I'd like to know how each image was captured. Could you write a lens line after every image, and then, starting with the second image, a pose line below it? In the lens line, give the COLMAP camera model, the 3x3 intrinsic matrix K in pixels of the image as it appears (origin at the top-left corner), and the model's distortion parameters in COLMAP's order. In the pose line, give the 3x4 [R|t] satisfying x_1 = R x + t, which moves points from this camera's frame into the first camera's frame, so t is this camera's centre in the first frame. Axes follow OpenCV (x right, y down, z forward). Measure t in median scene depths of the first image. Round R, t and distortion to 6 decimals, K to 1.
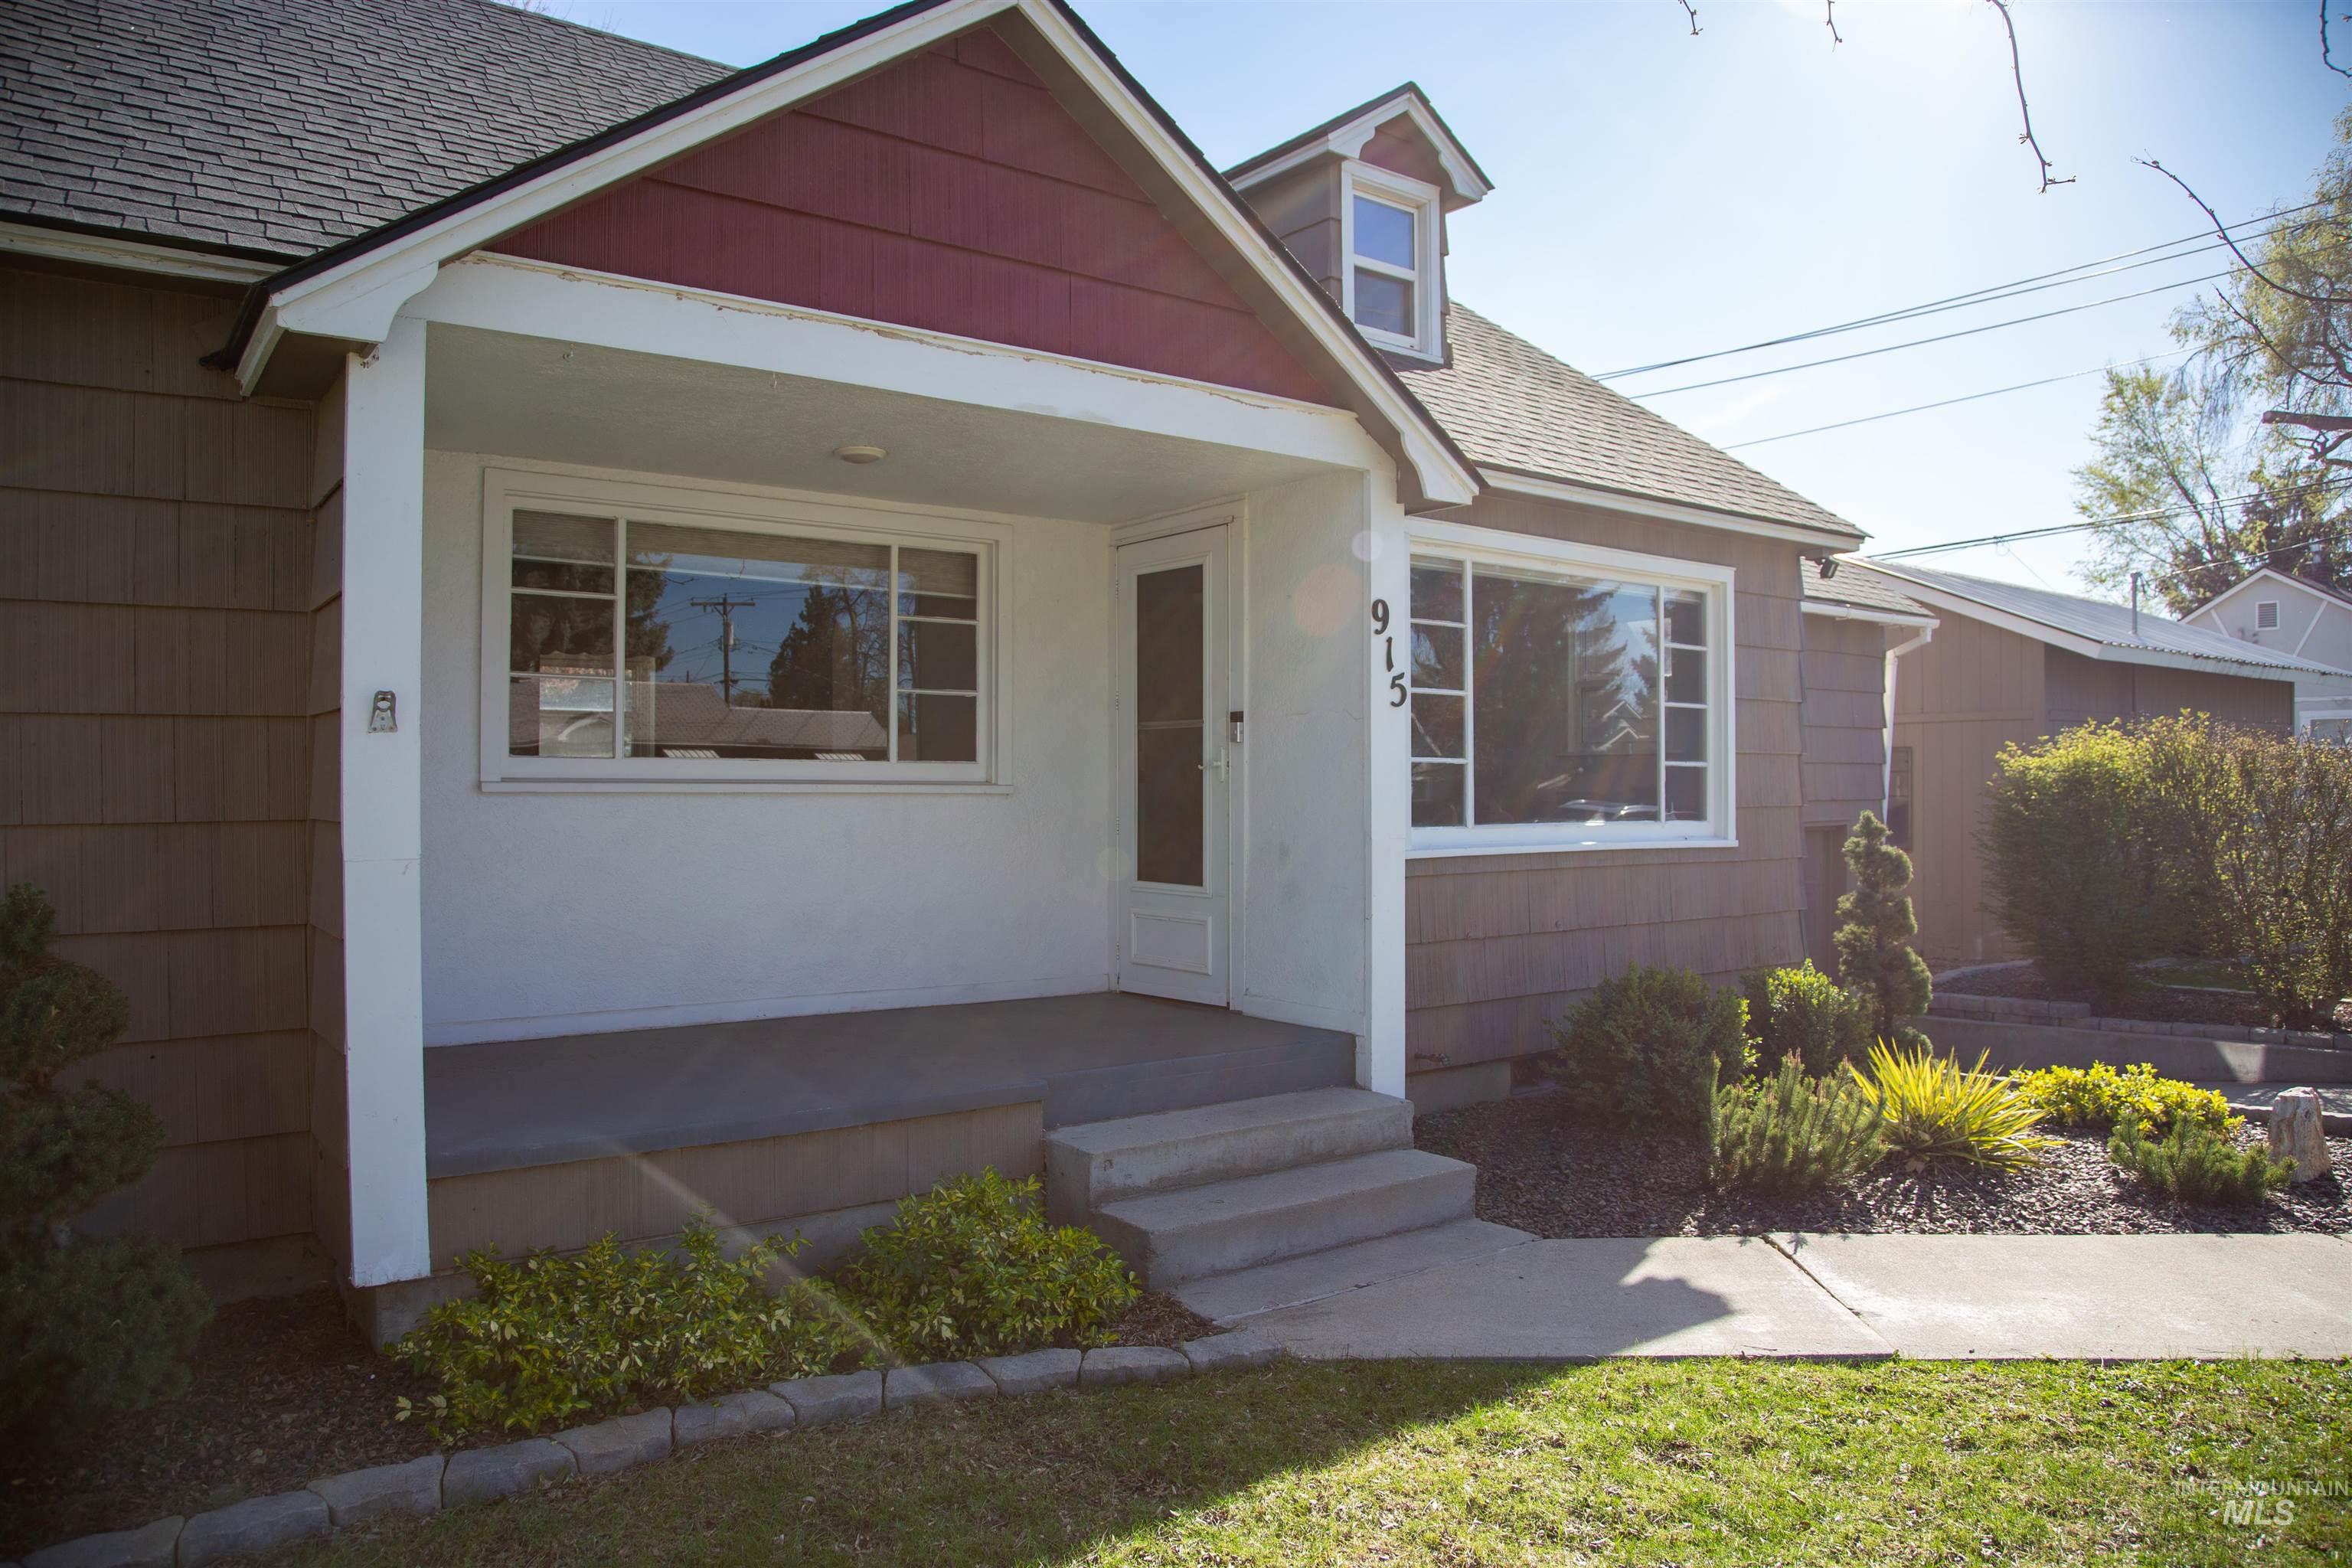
lens RADIAL K [[1615.1, 0, 1176.0], [0, 1615.1, 784.0], [0, 0, 1]] dist [-0.108205, 0.059348]
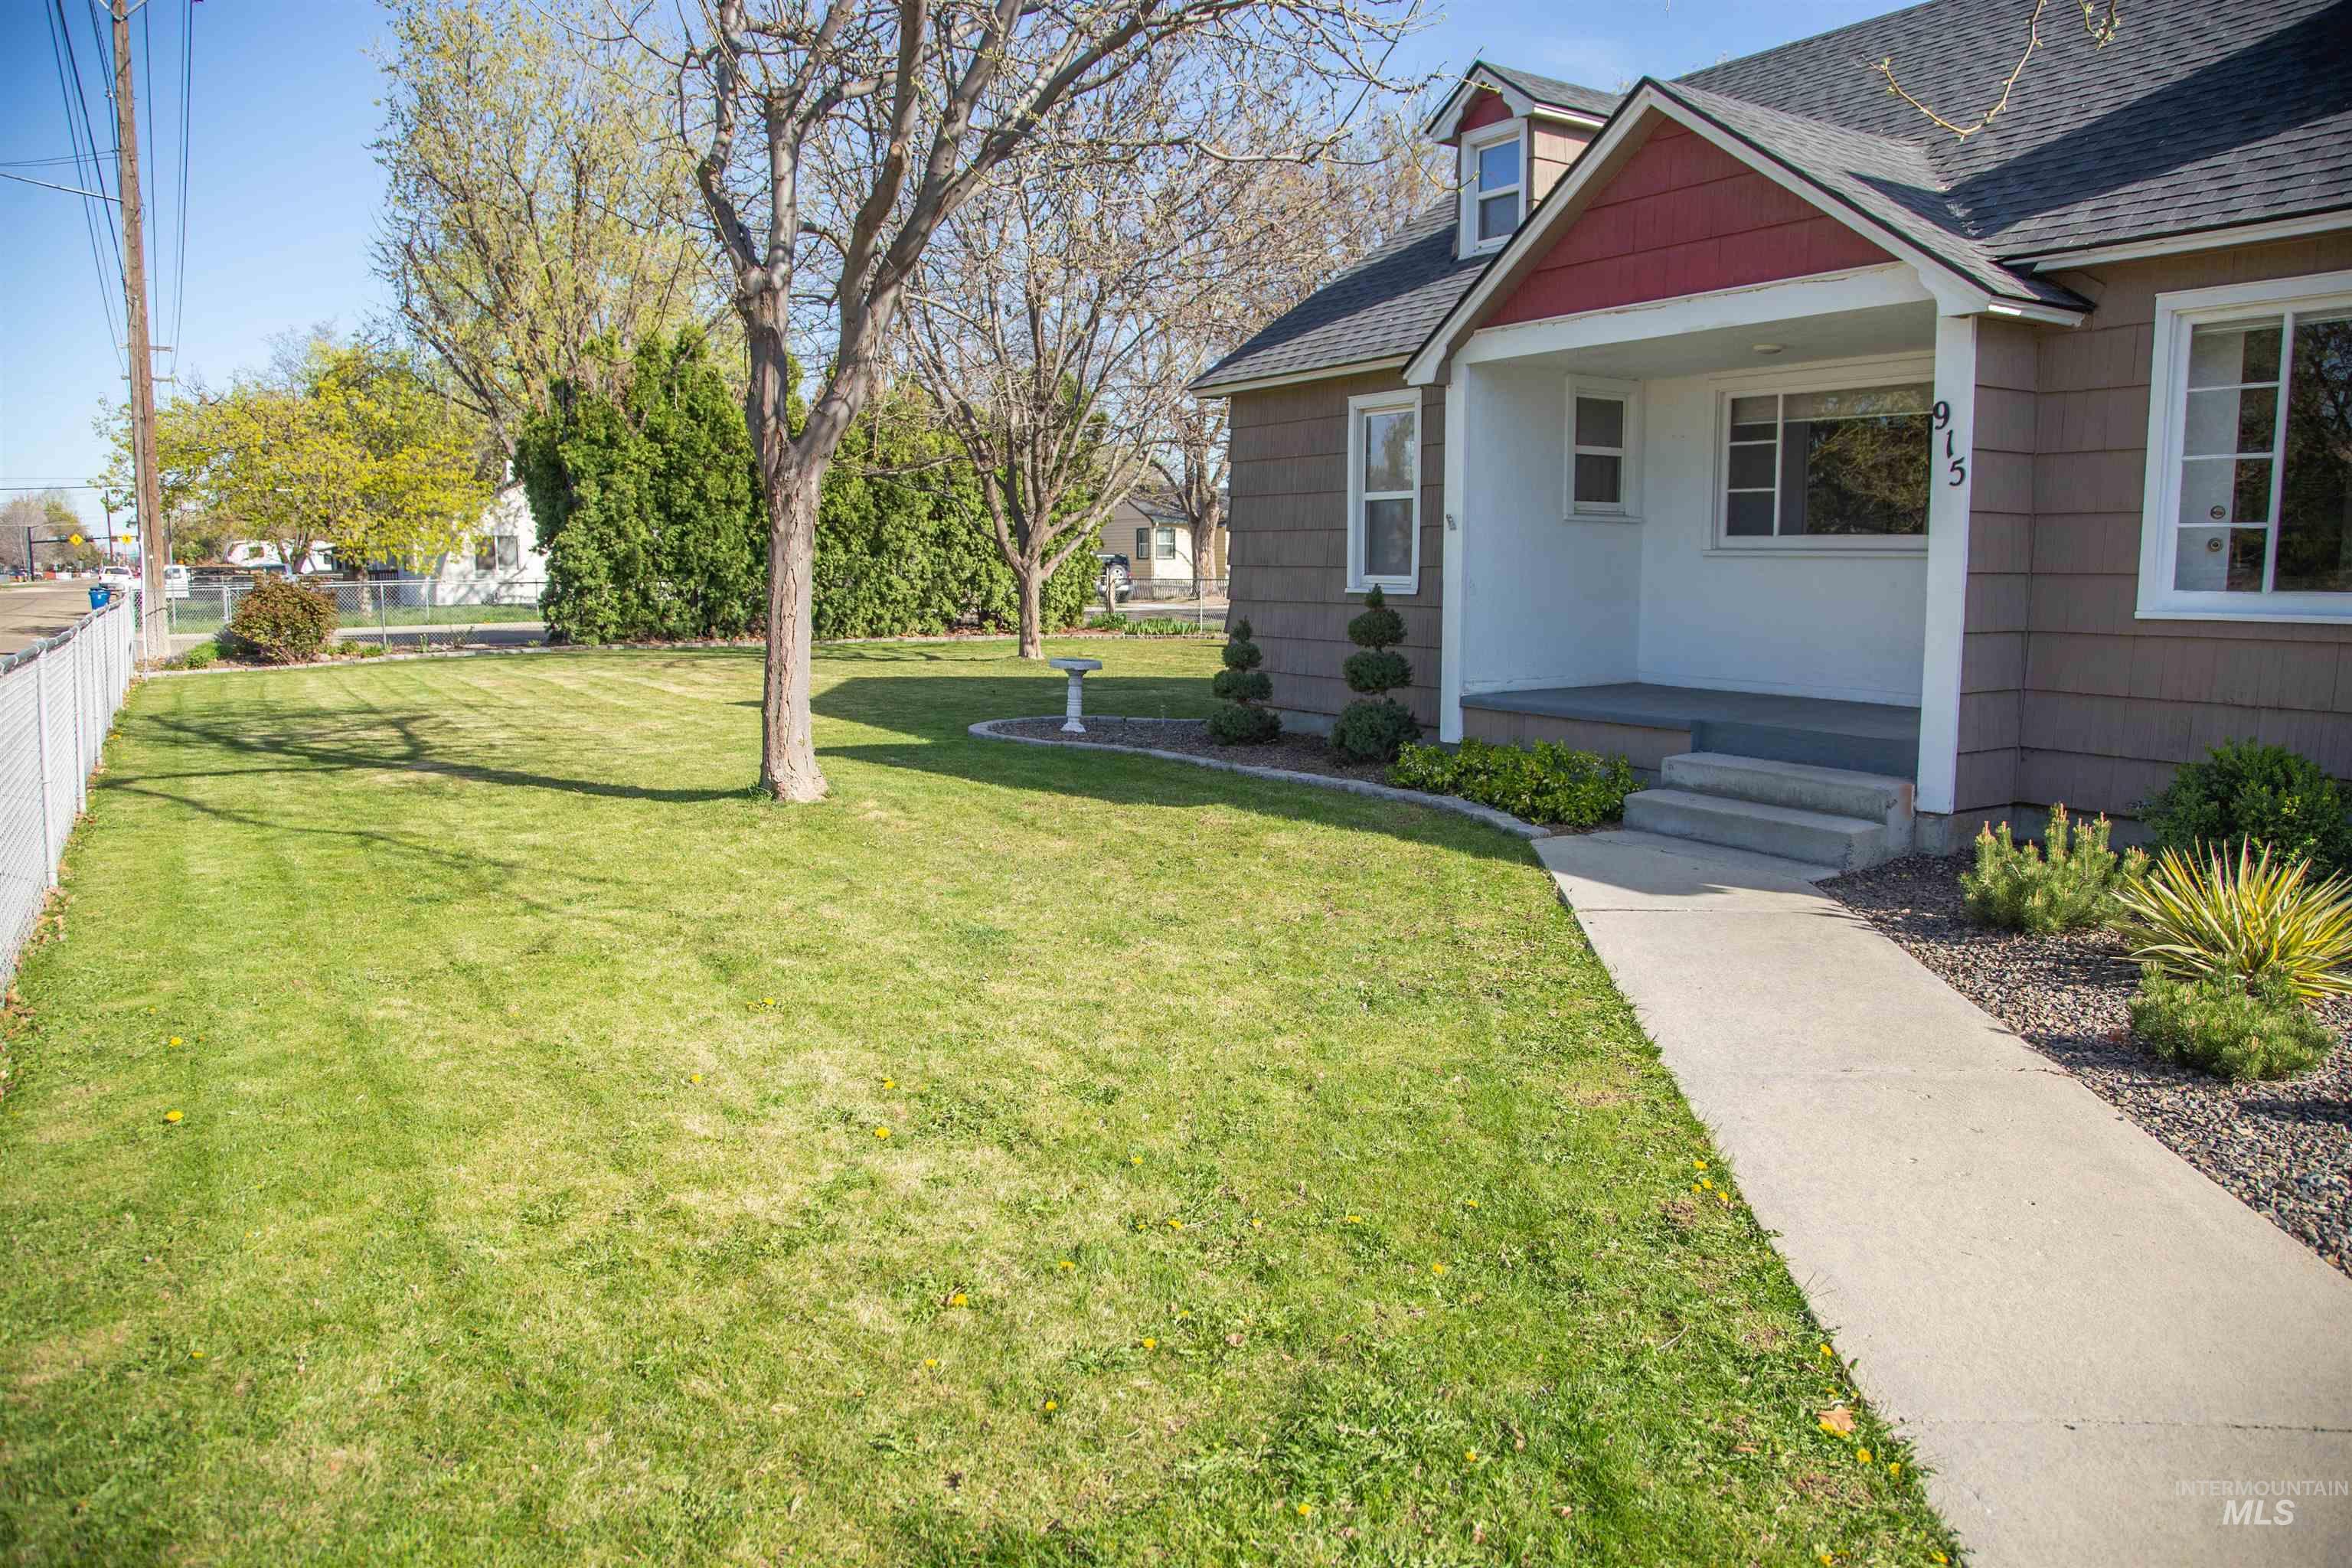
lens RADIAL K [[1597.9, 0, 1168.2], [0, 1597.9, 784.3], [0, 0, 1]] dist [-0.134860, 0.073630]
pose [[-0.094515, 0.138997, -0.985772, 1.417922], [0.008437, 0.990281, 0.138824, 0.009846], [0.995488, 0.004804, -0.094769, 0.512809]]
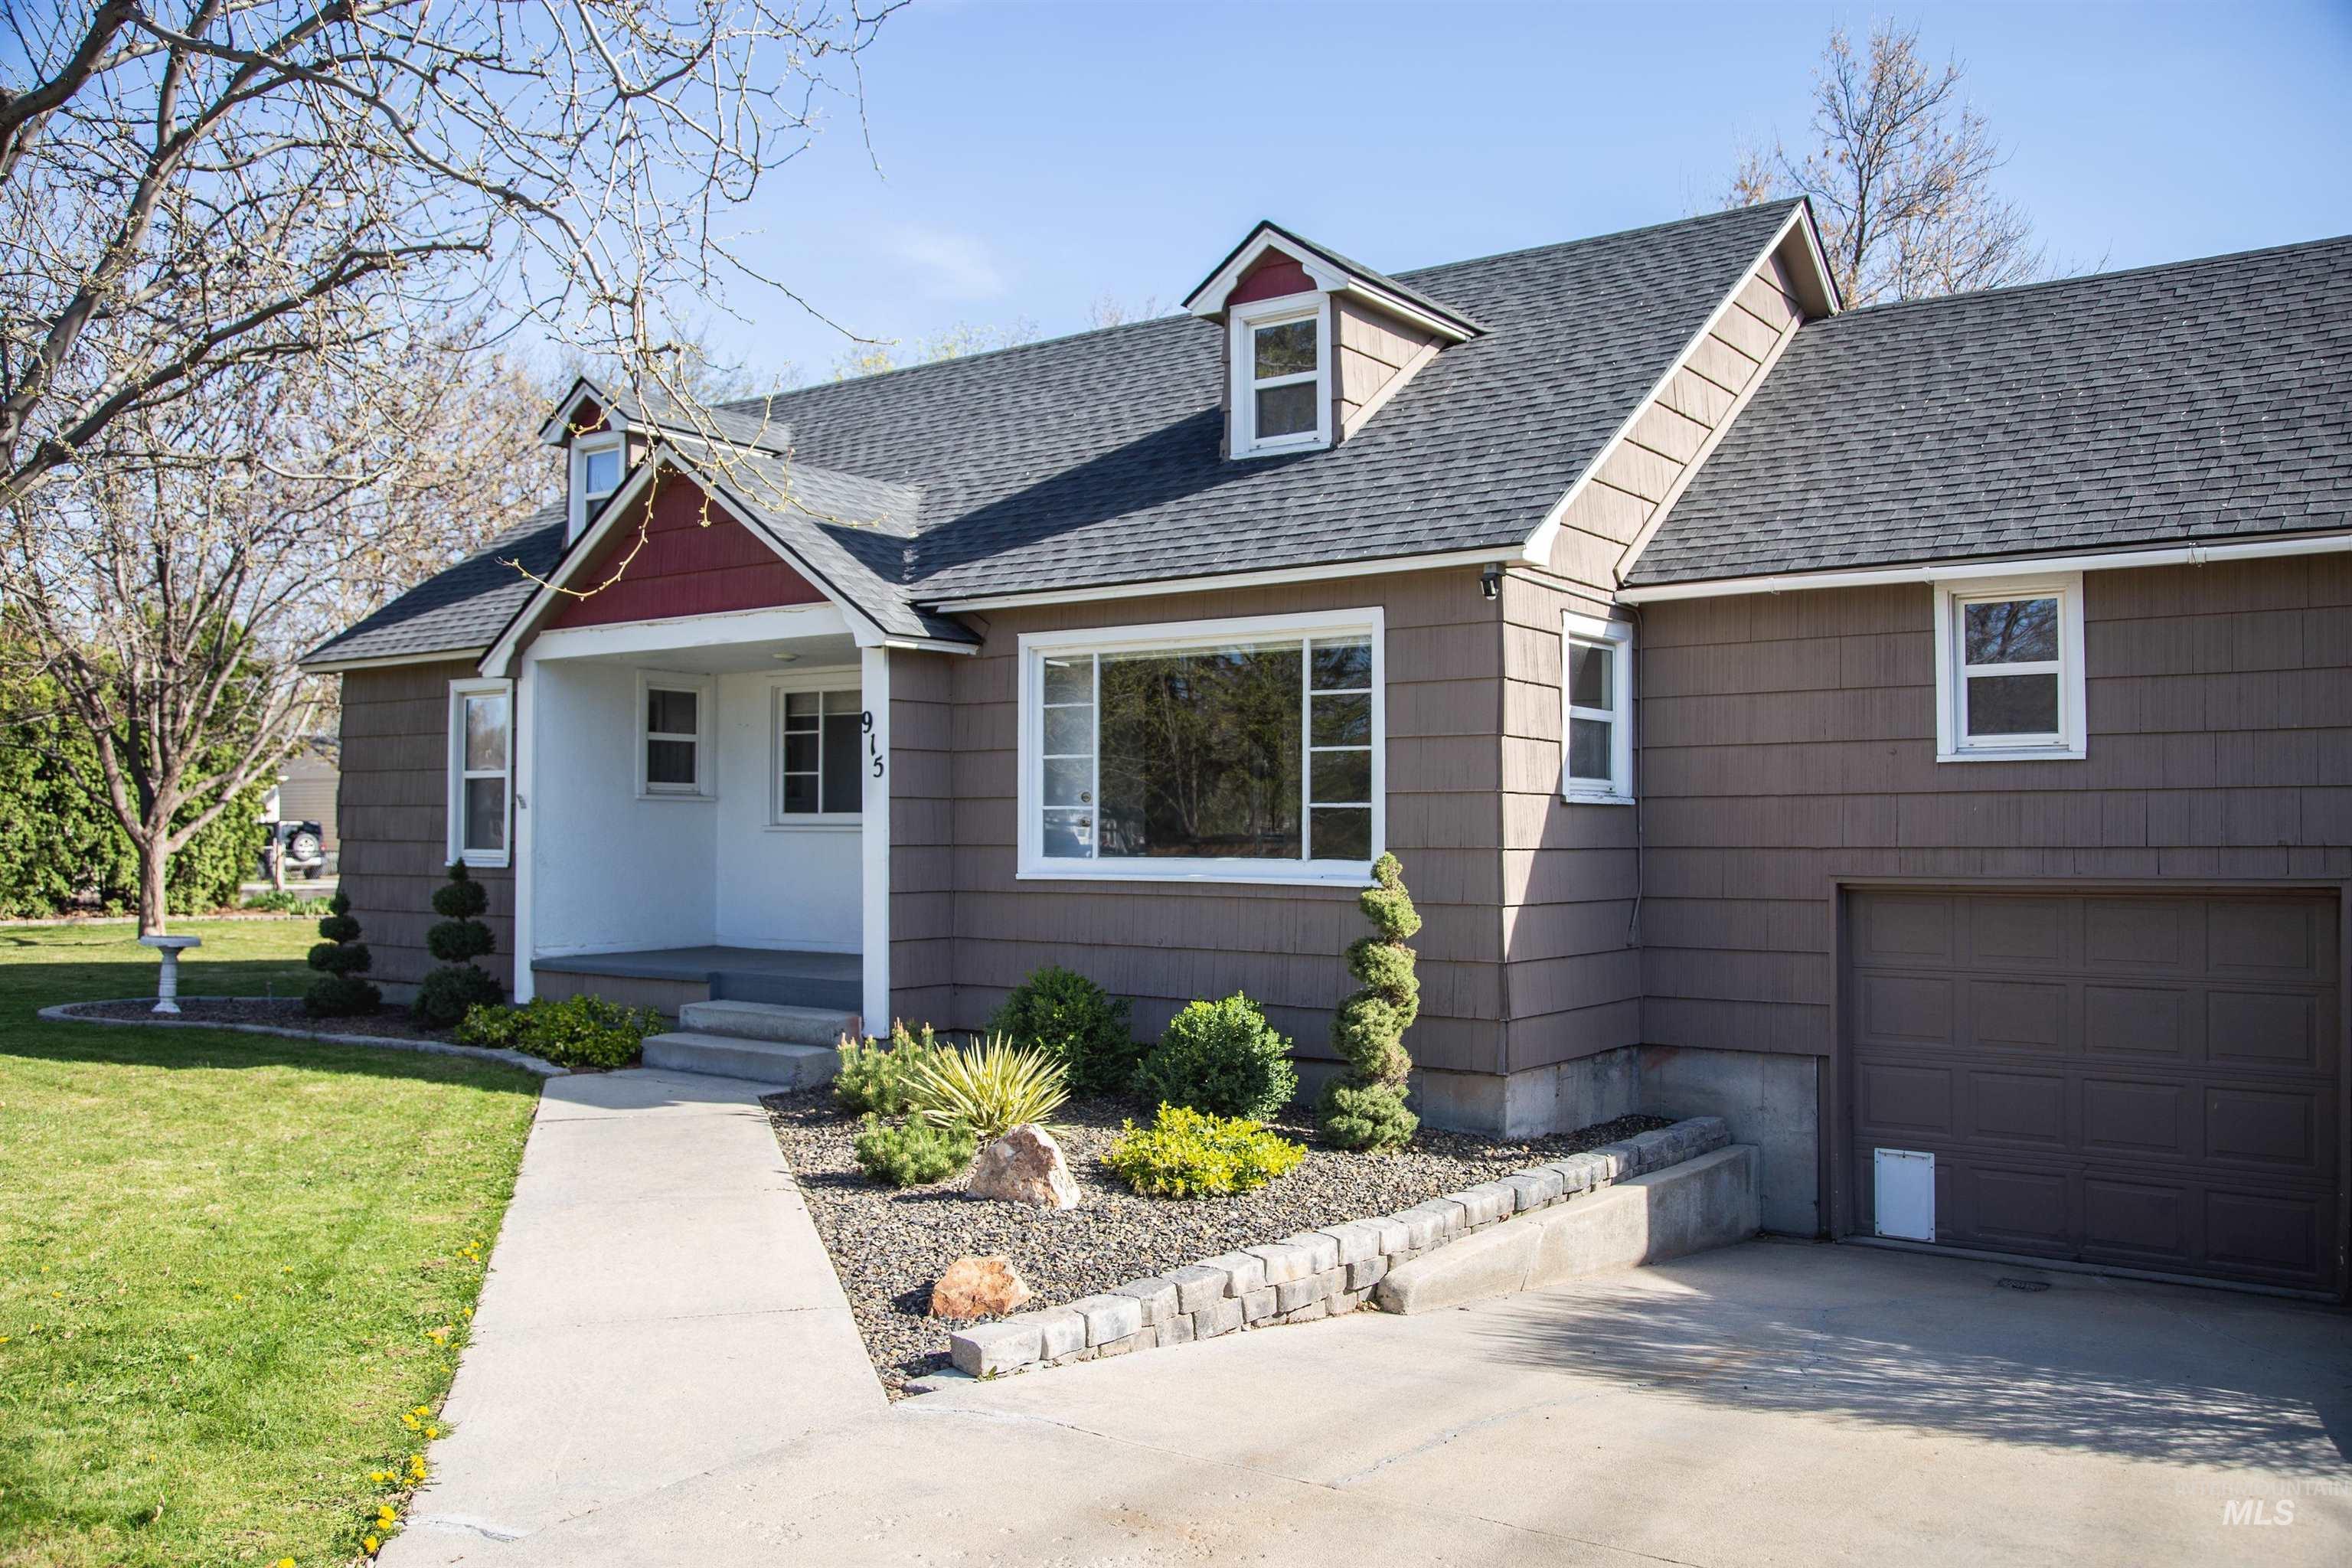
lens RADIAL K [[1887.8, 0, 1176.0], [0, 1887.8, 784.0], [0, 0, 1]] dist [-0.071671, 0.078609]
pose [[0.289279, -0.021940, -0.956993, 2.014544], [0.002954, 0.999753, -0.022027, 0.000287], [0.957240, 0.003545, 0.289272, 0.752317]]
